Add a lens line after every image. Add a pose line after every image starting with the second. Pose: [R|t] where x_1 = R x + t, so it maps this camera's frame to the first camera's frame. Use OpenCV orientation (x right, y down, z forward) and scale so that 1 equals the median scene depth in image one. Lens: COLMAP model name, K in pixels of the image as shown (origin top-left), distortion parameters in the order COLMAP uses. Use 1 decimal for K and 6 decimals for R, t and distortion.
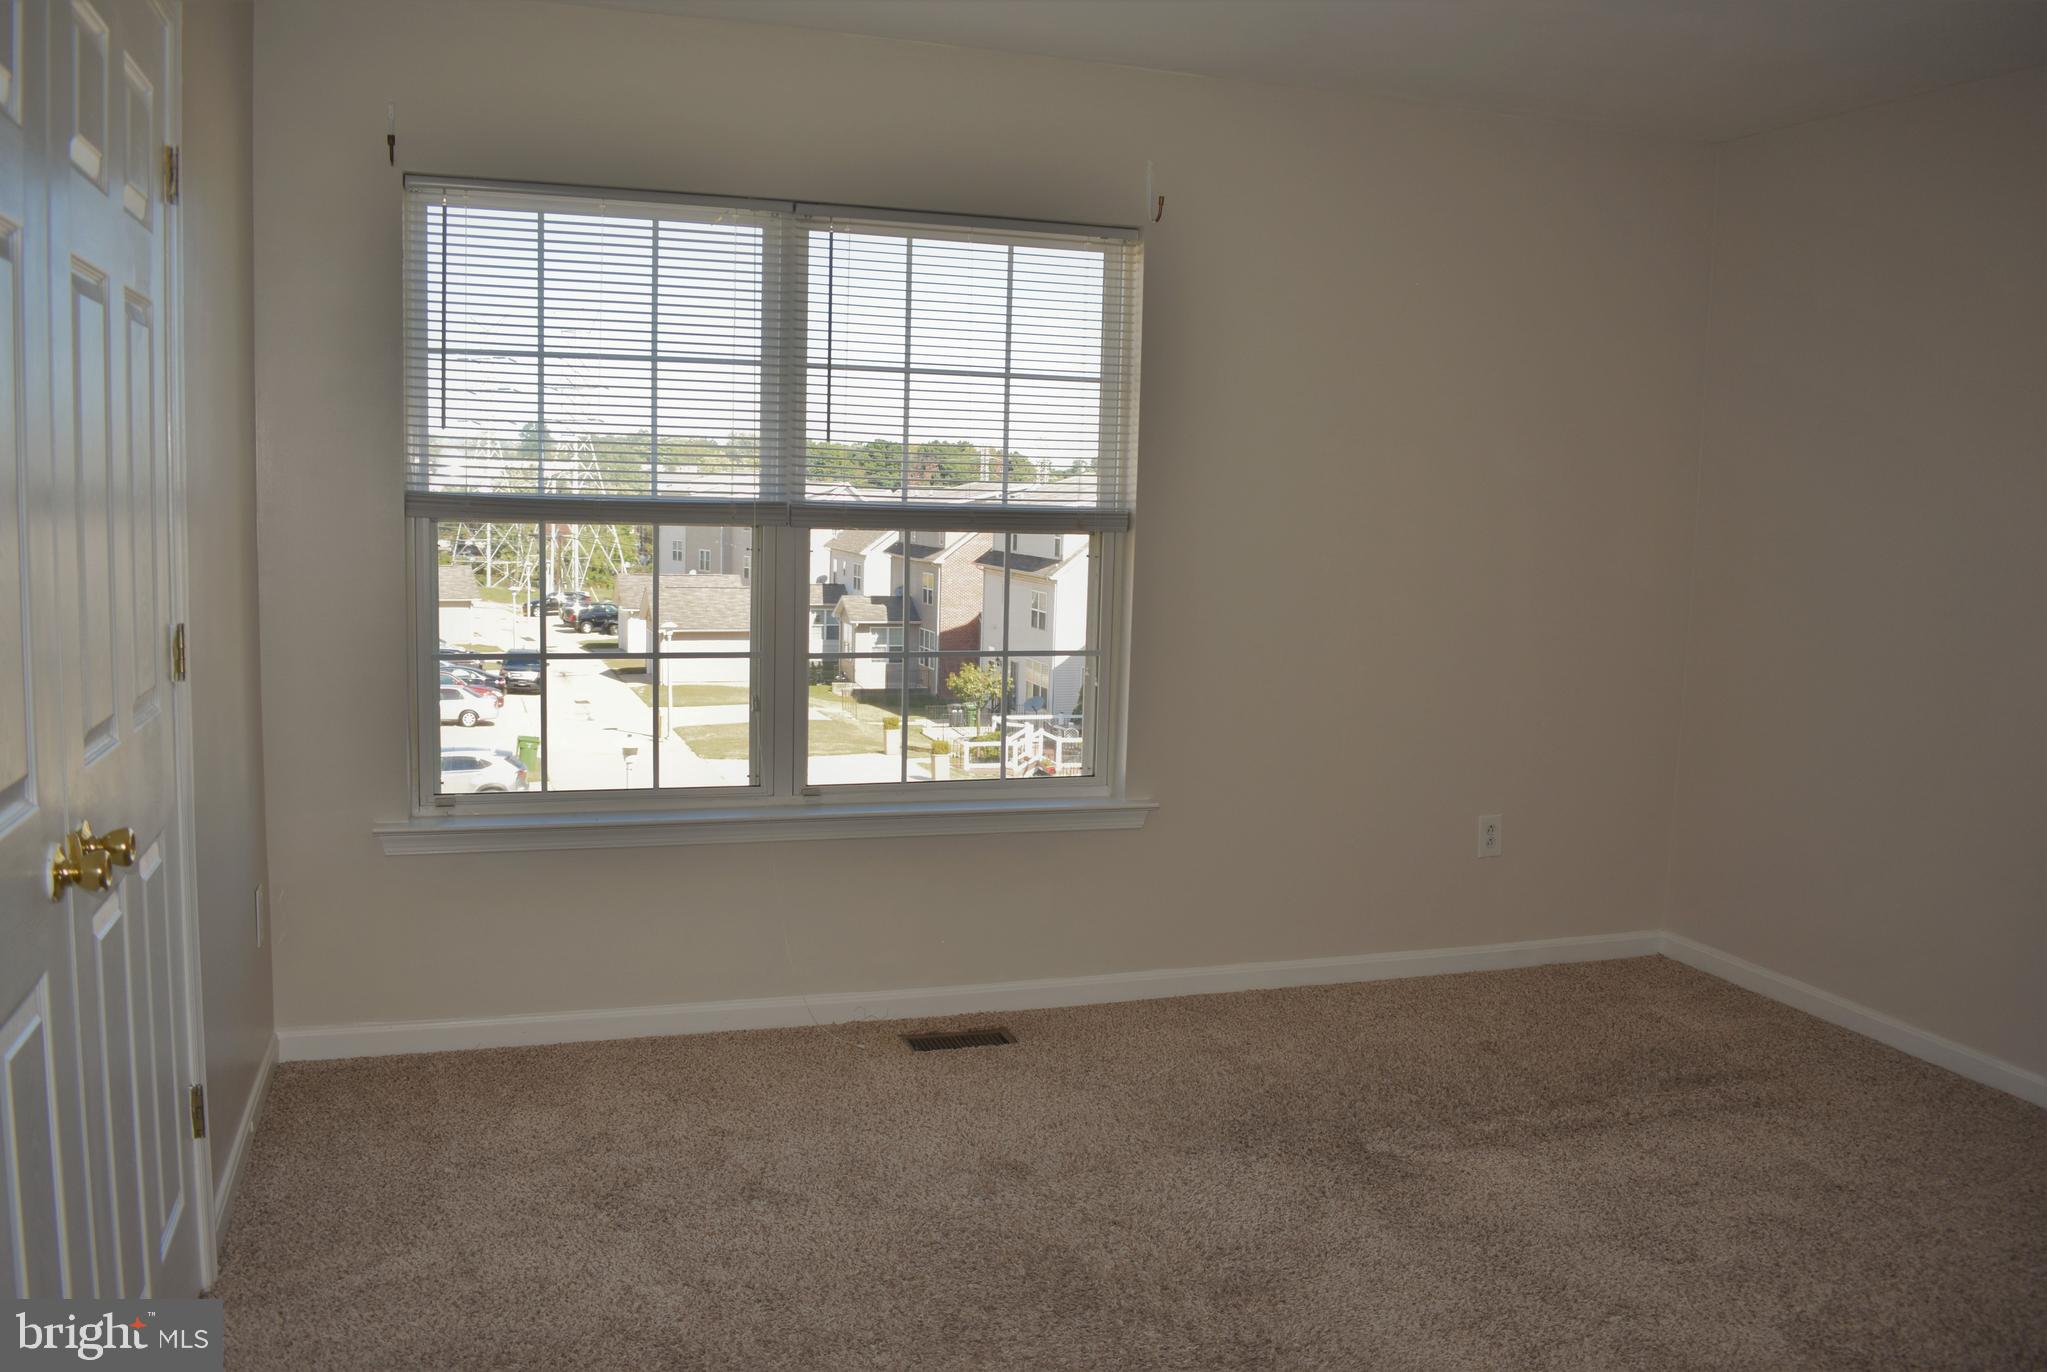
lens RADIAL K [[1615.4, 0, 1041.9], [0, 1615.4, 699.6], [0, 0, 1]] dist [-0.096112, 0.017213]
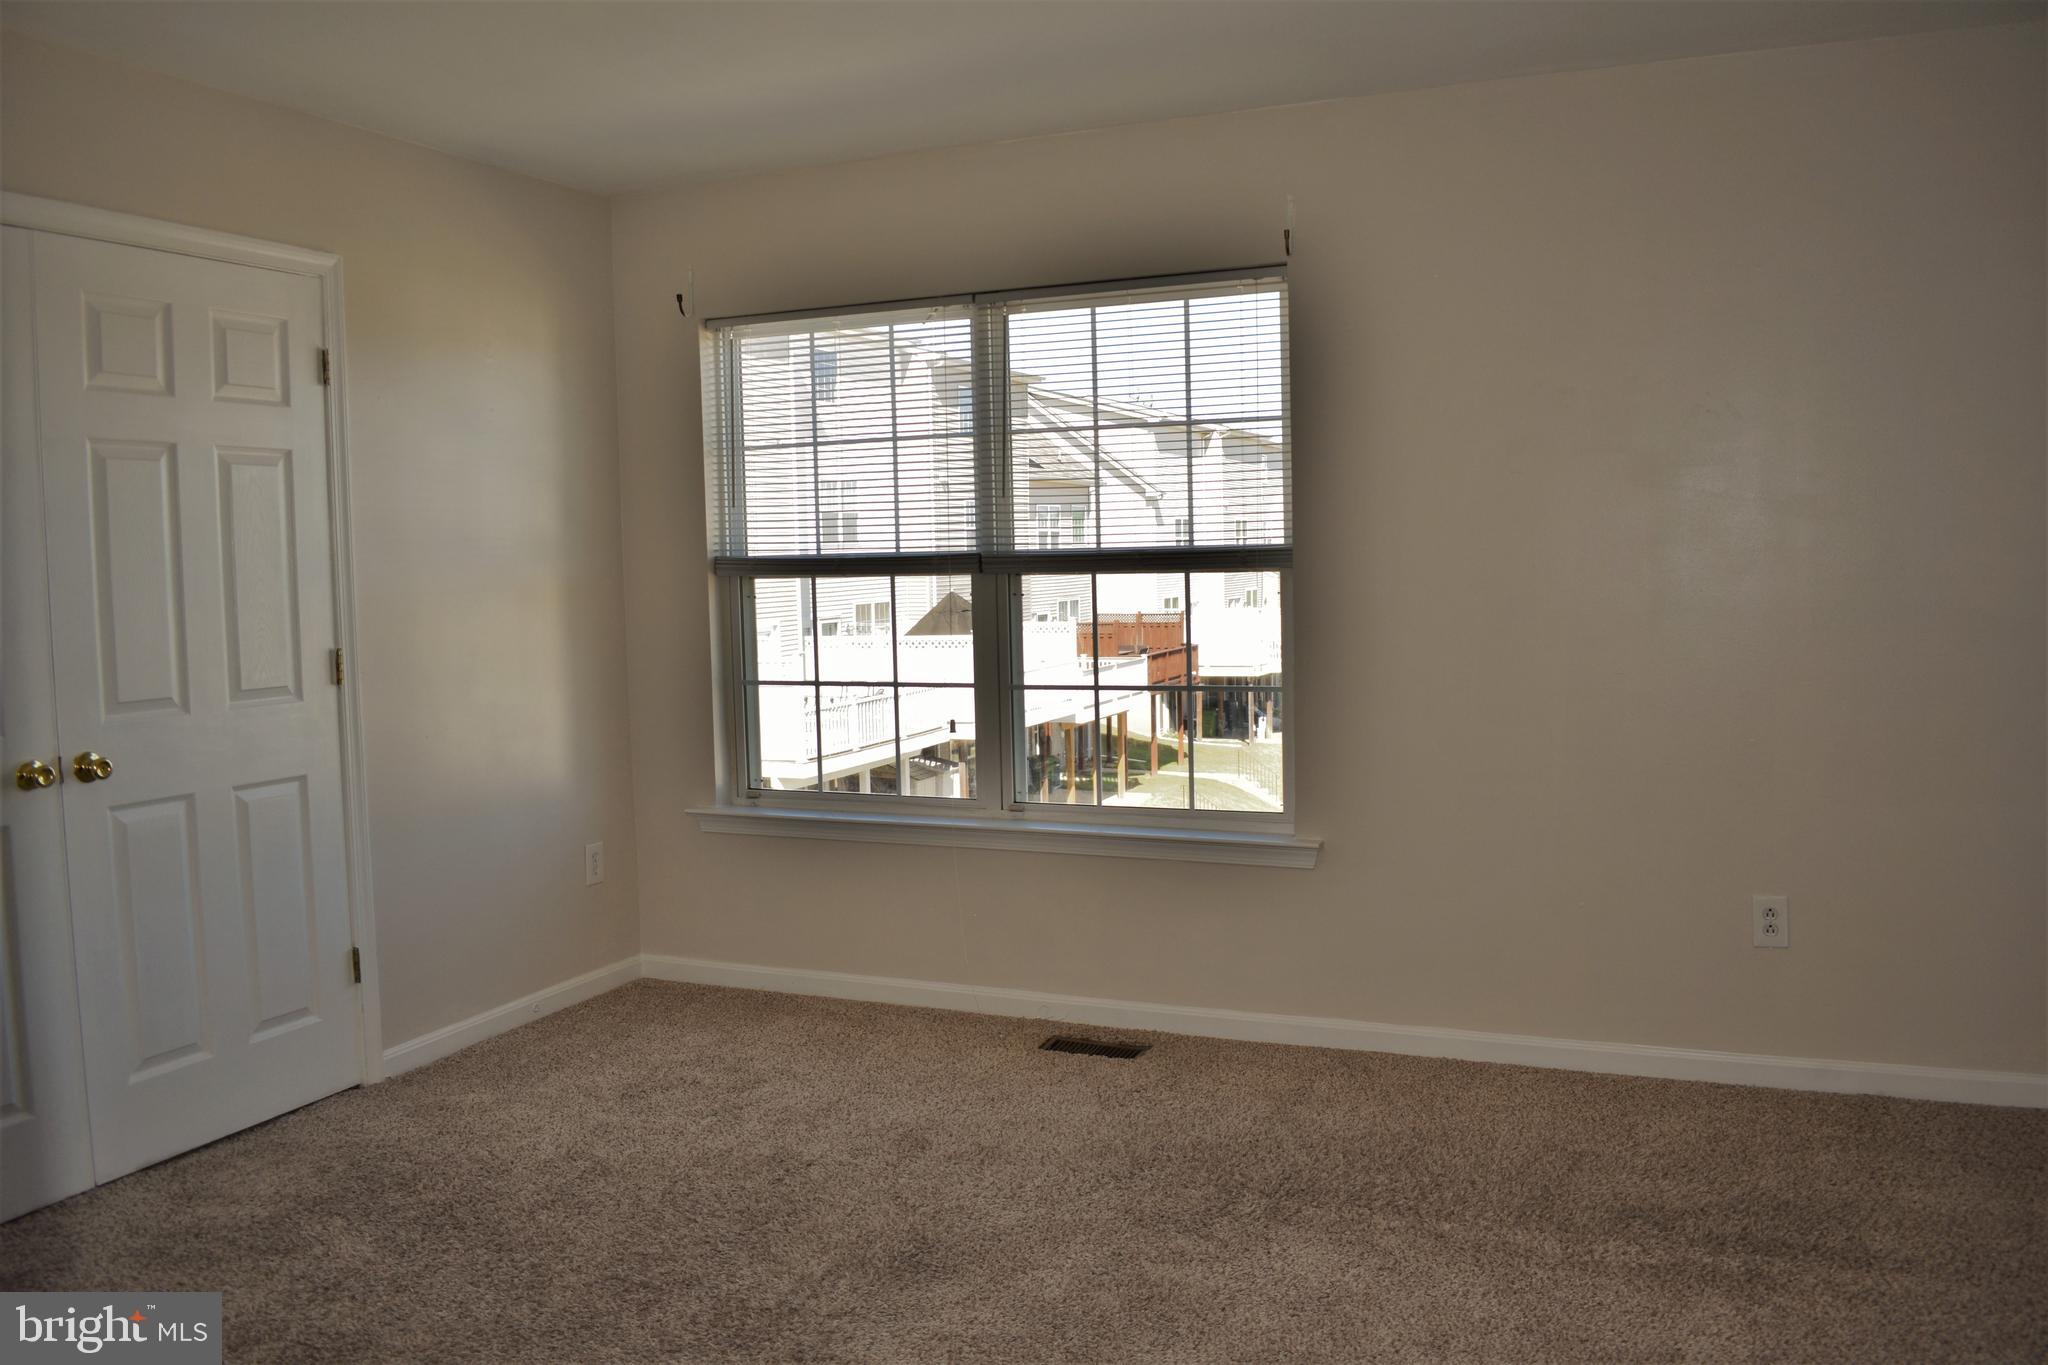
lens RADIAL K [[1616.1, 0, 1026.6], [0, 1616.1, 672.0], [0, 0, 1]] dist [-0.096112, 0.017213]
pose [[0.739440, 0.006634, -0.673190, 0.627071], [-0.038323, 0.998745, -0.032252, -0.001563], [0.672131, 0.049647, 0.738766, 0.168631]]
